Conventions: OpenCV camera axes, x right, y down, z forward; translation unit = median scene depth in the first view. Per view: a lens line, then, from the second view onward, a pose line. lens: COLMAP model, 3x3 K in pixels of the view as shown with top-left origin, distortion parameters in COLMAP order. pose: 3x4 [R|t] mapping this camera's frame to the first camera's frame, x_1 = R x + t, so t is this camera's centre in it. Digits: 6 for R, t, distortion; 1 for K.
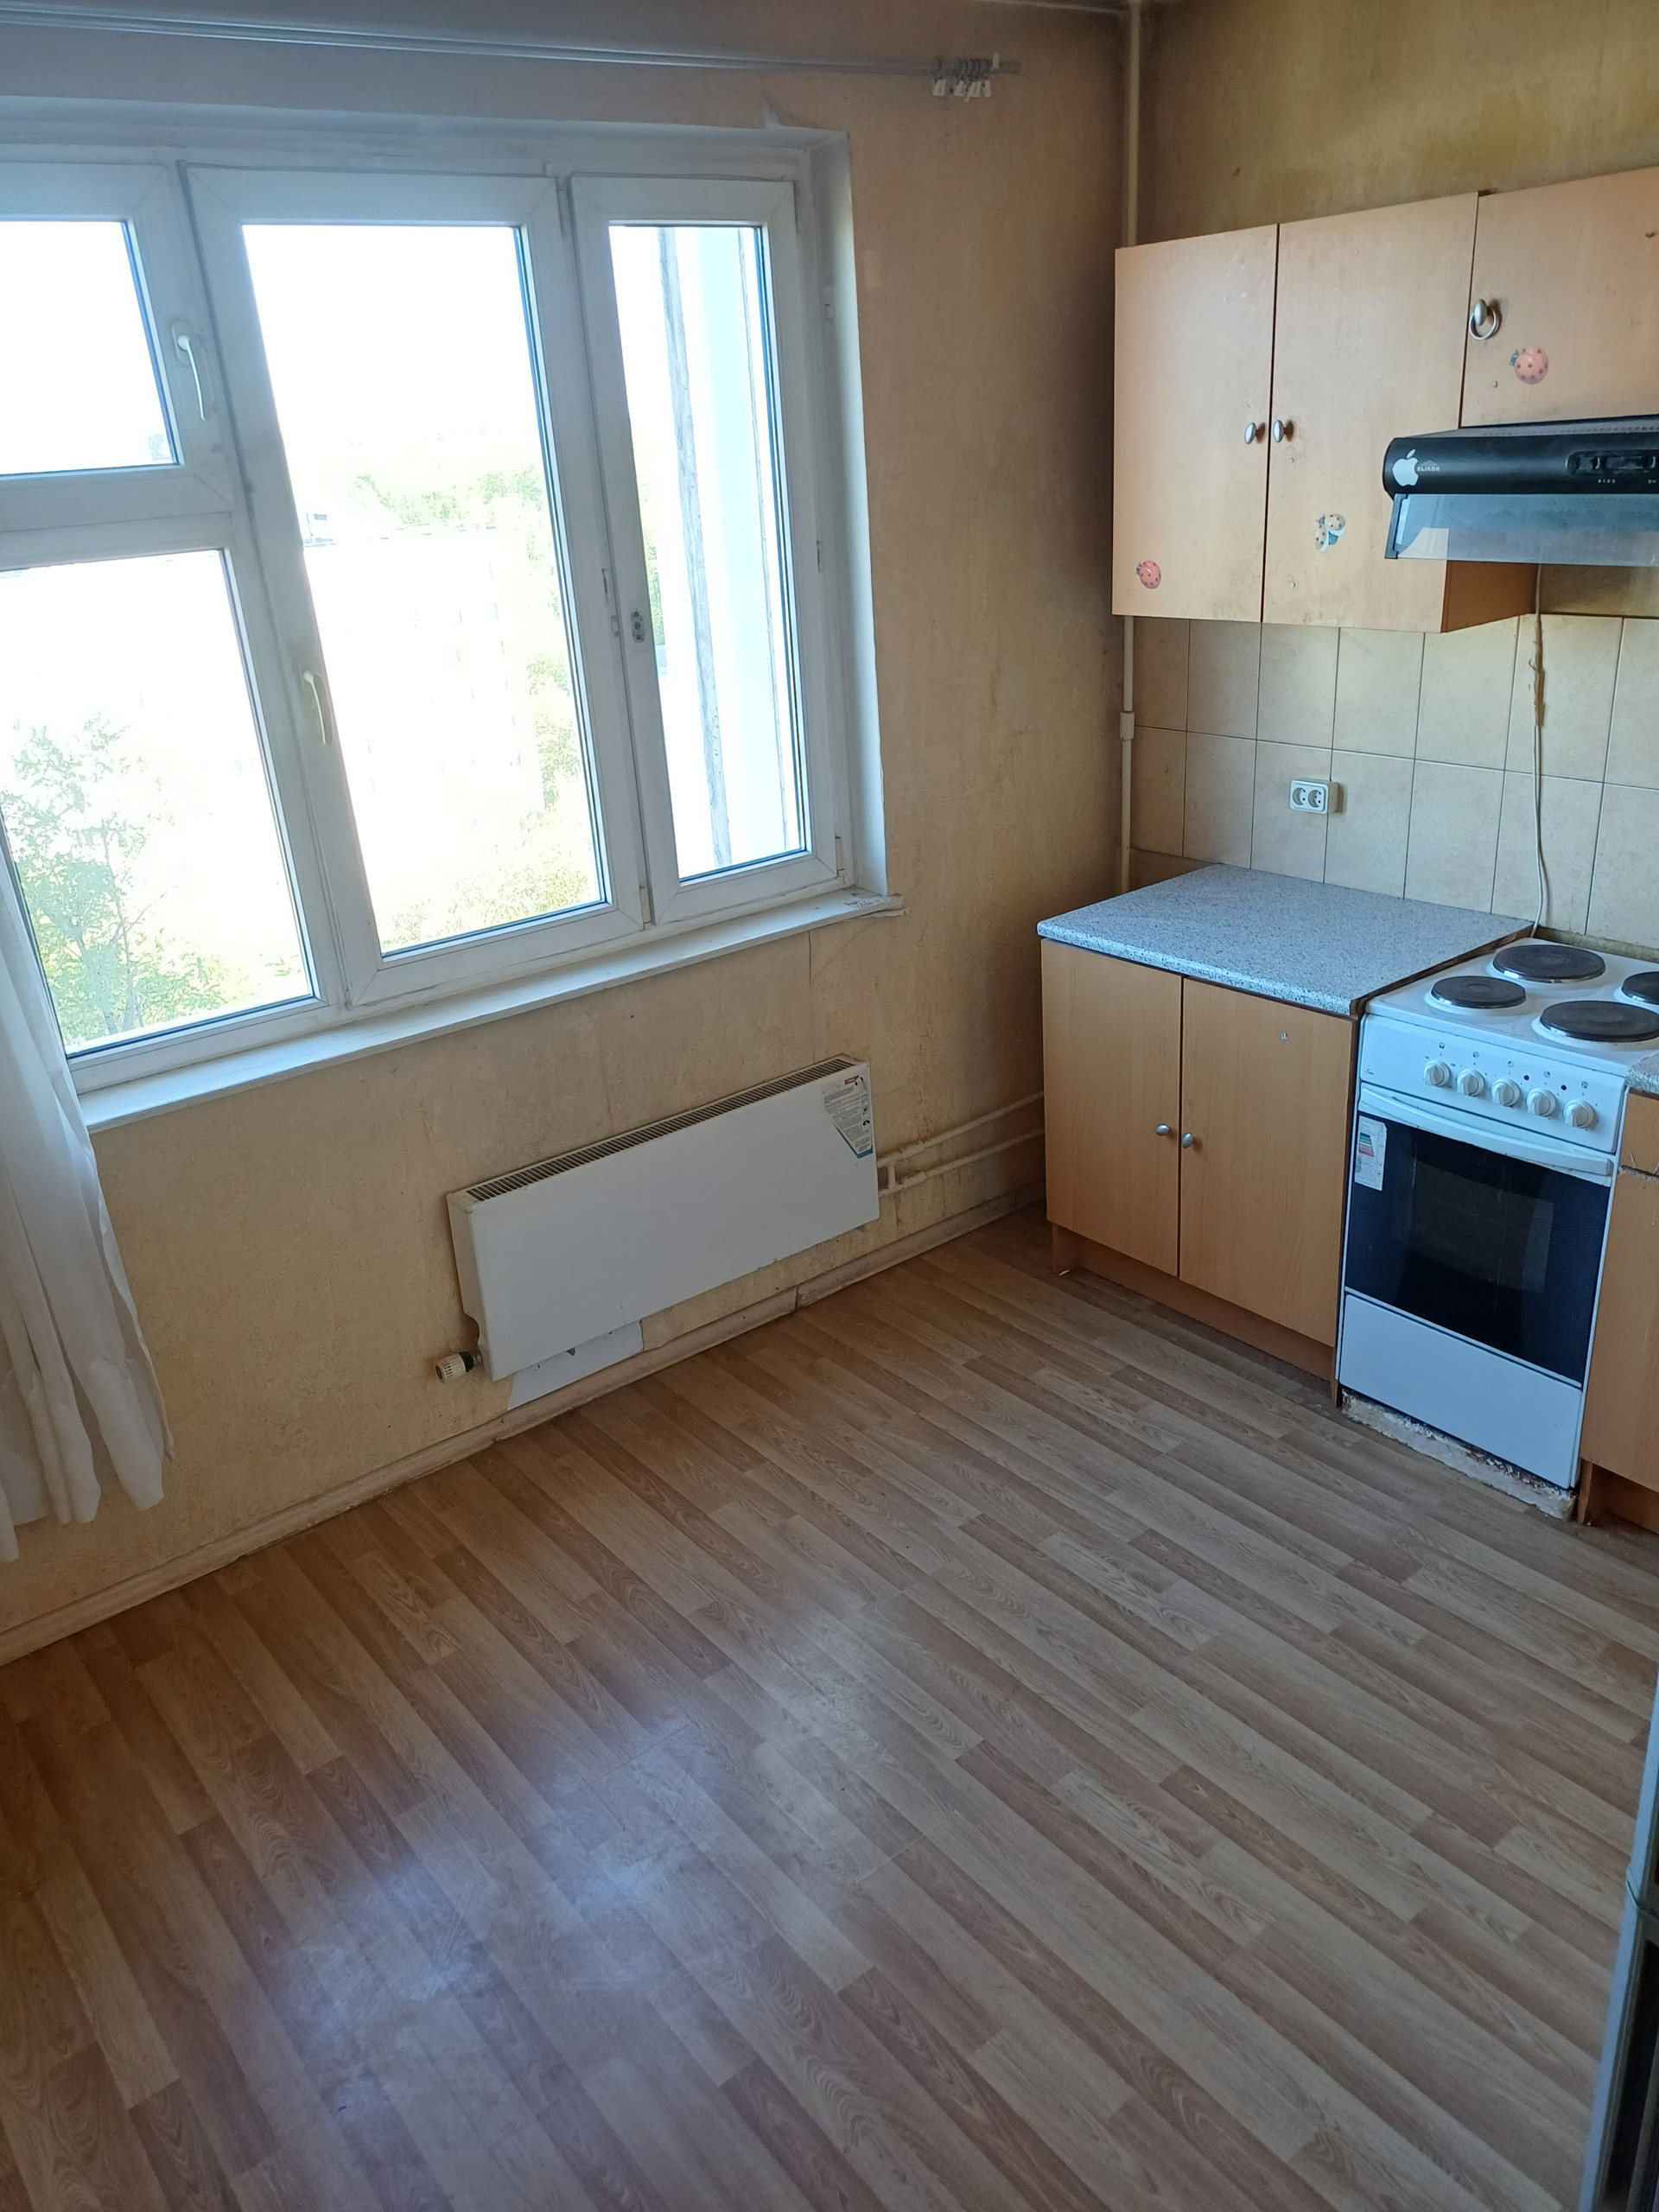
lens RADIAL K [[1650.6, 0, 832.1], [0, 1650.6, 1172.2], [0, 0, 1]] dist [0.076891, -0.046219]
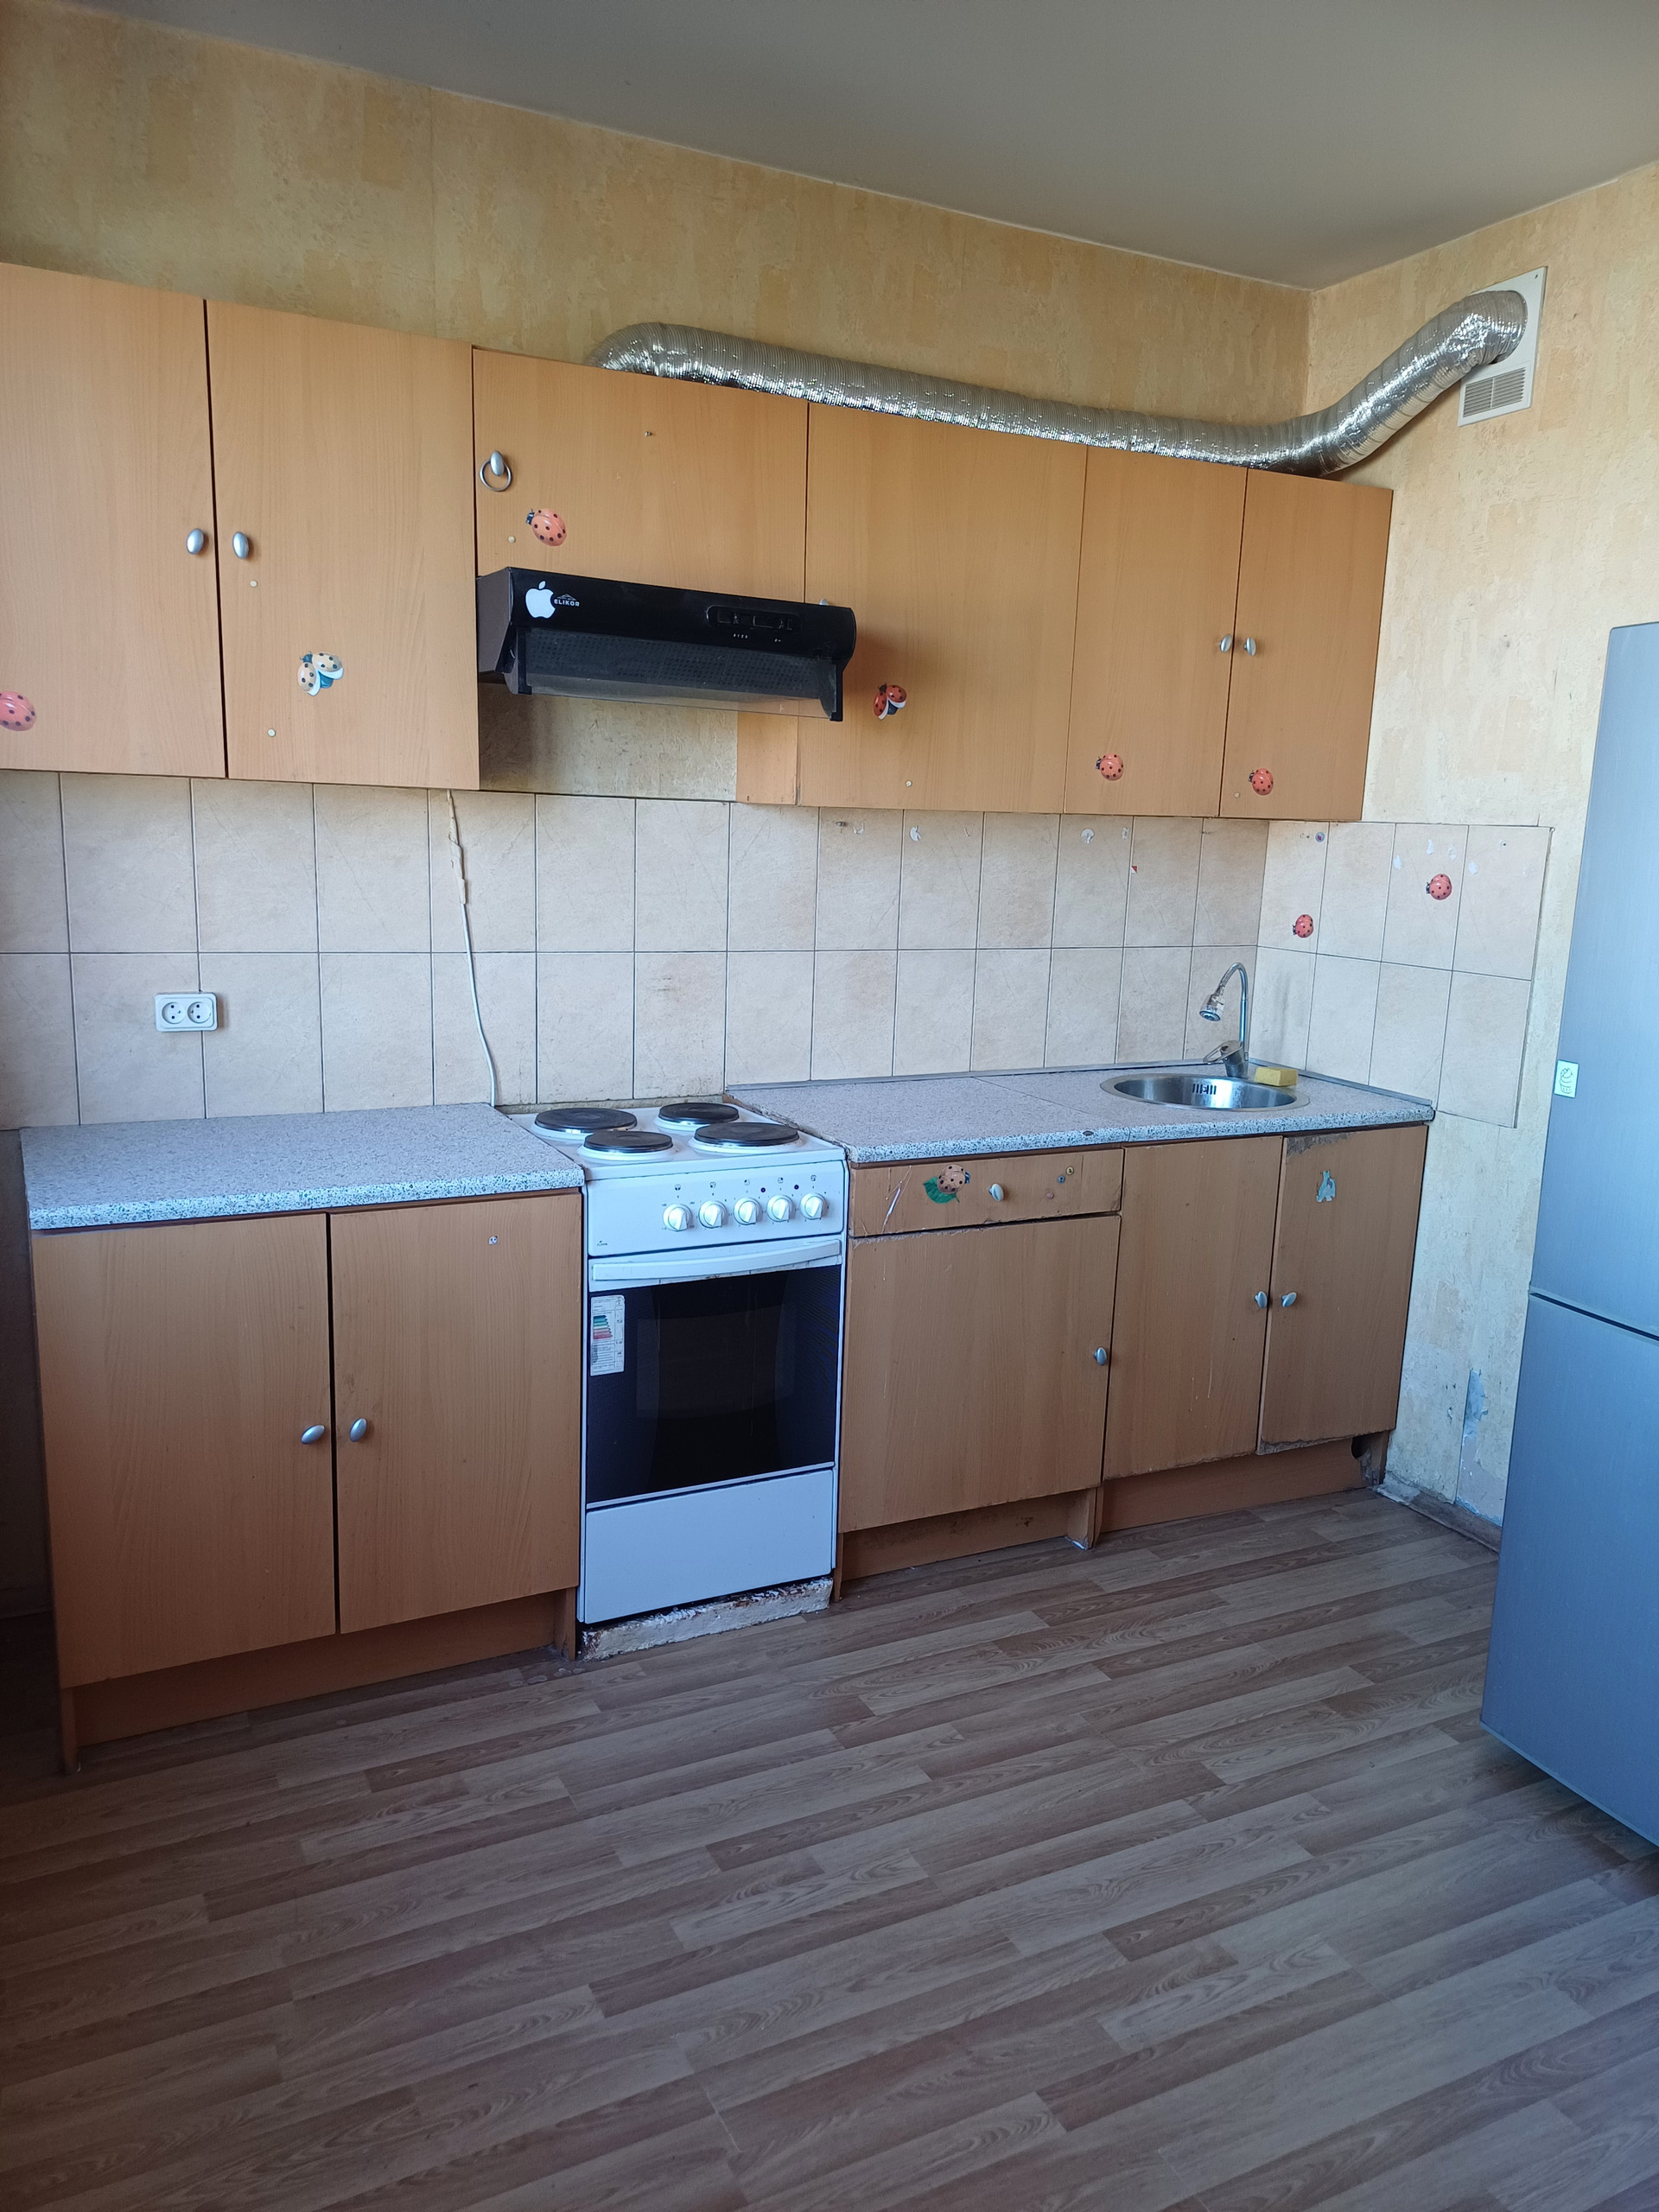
lens RADIAL K [[1650.6, 0, 832.1], [0, 1650.6, 1172.2], [0, 0, 1]] dist [0.076891, -0.046219]
pose [[0.177371, -0.141650, 0.973897, -0.518535], [0.375528, 0.924453, 0.066065, -0.107110], [-0.909680, 0.354007, 0.217165, 0.670105]]
